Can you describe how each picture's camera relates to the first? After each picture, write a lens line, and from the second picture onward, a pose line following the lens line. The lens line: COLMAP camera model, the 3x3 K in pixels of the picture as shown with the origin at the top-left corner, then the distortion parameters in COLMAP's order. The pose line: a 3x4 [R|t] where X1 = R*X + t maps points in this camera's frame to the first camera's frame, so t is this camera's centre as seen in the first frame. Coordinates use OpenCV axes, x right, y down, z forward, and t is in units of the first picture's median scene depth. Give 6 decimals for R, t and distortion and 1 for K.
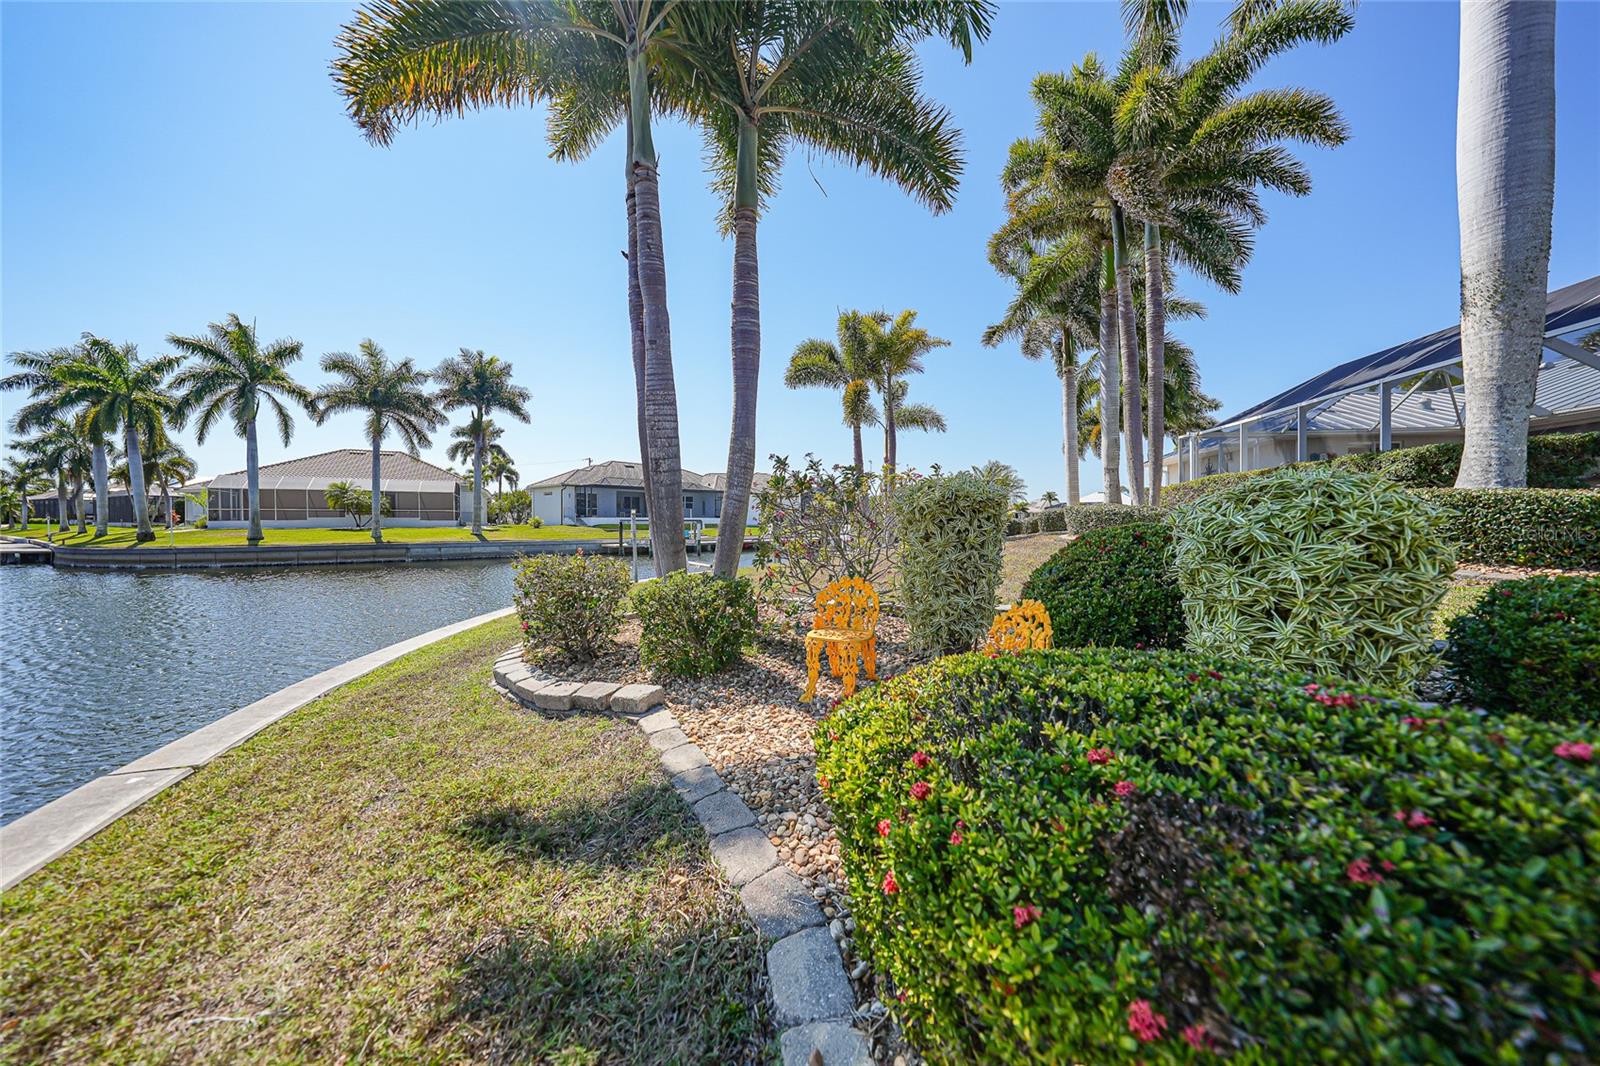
lens RADIAL K [[551.6, 0, 803.2], [0, 551.6, 529.4], [0, 0, 1]] dist [-0.025526, 0.005359]
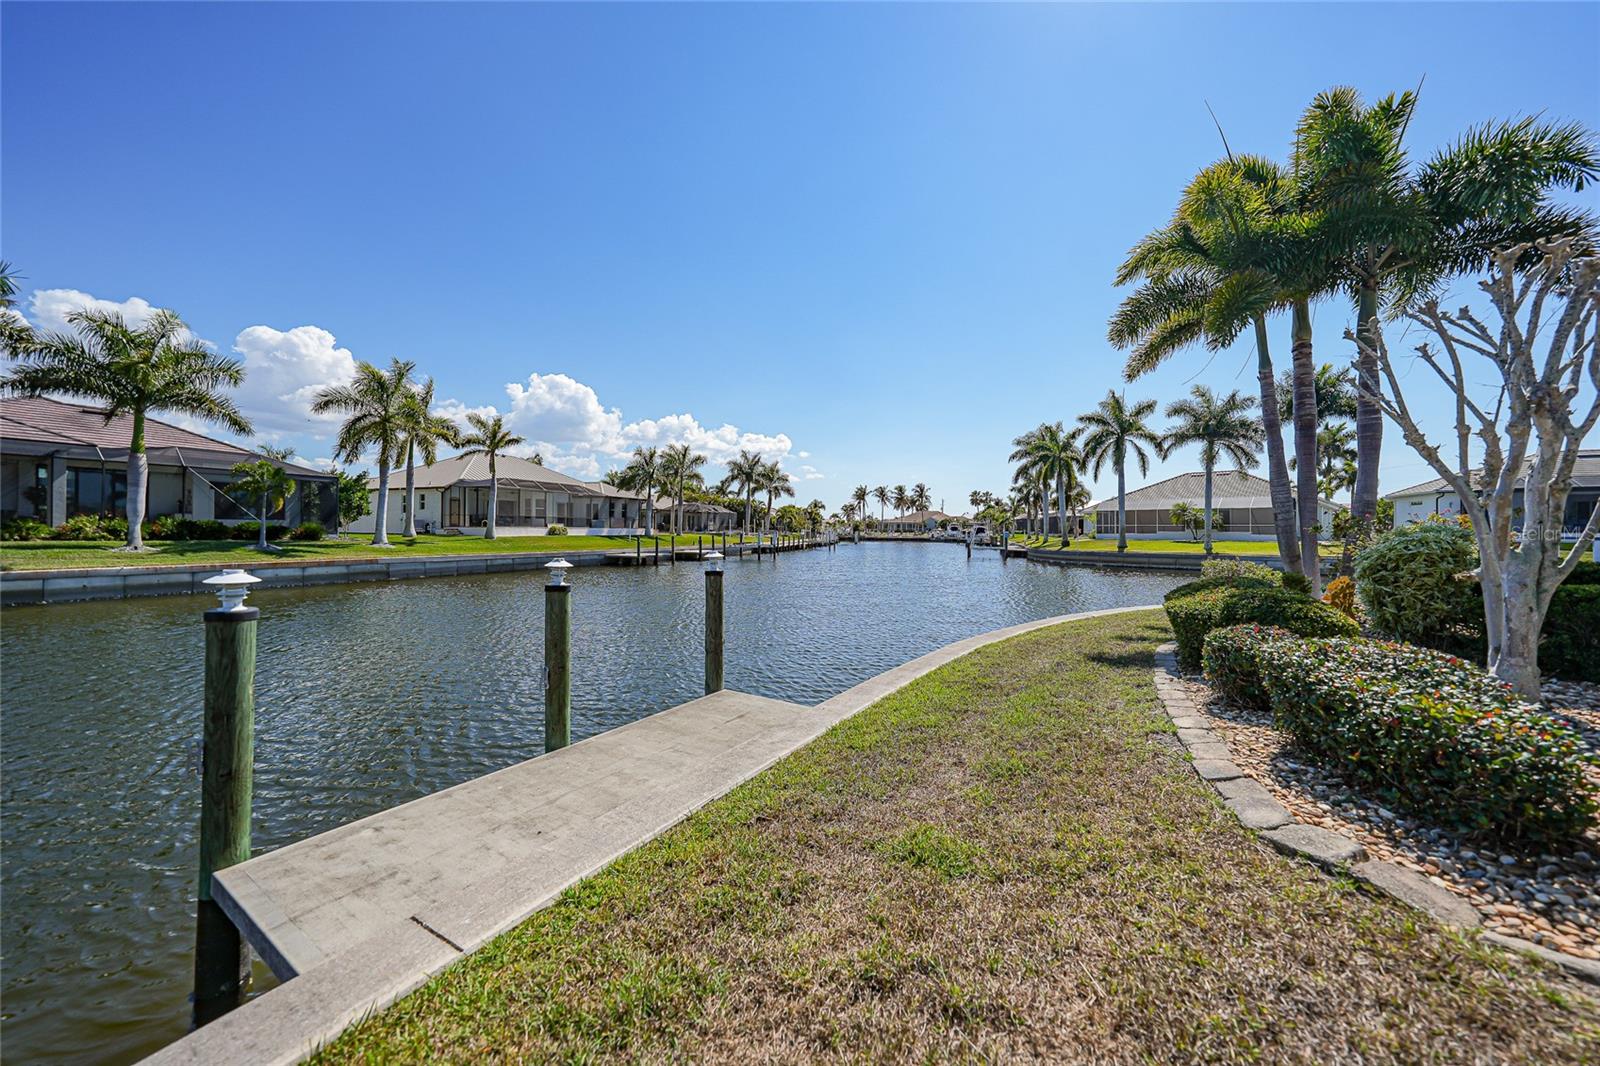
lens RADIAL K [[551.6, 0, 803.2], [0, 551.6, 529.4], [0, 0, 1]] dist [-0.025526, 0.005359]
pose [[0.241989, 0.001008, -0.970279, 0.137300], [-0.023289, 0.999717, -0.004770, -0.001757], [0.970000, 0.023751, 0.241944, -0.123583]]
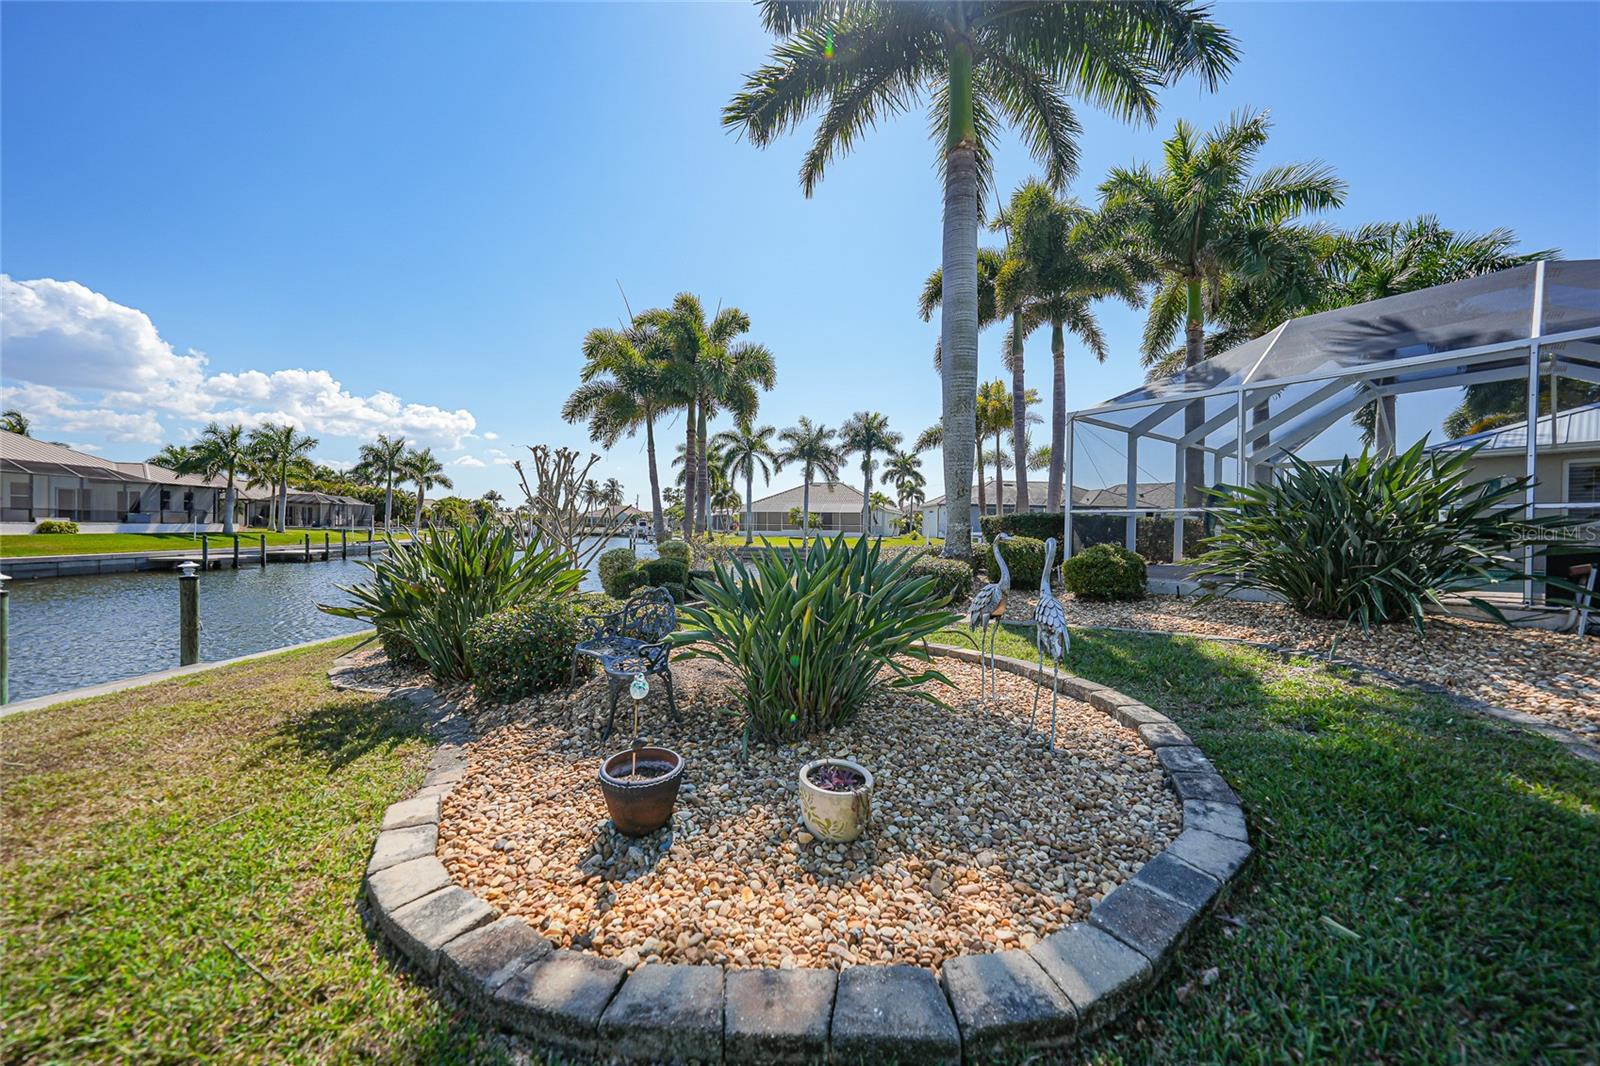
lens RADIAL K [[551.6, 0, 803.2], [0, 551.6, 529.4], [0, 0, 1]] dist [-0.025526, 0.005359]
pose [[0.690399, 0.014079, -0.723292, 0.322947], [-0.026097, 0.999645, -0.005452, -0.016037], [0.722958, 0.022640, 0.690521, -0.075662]]
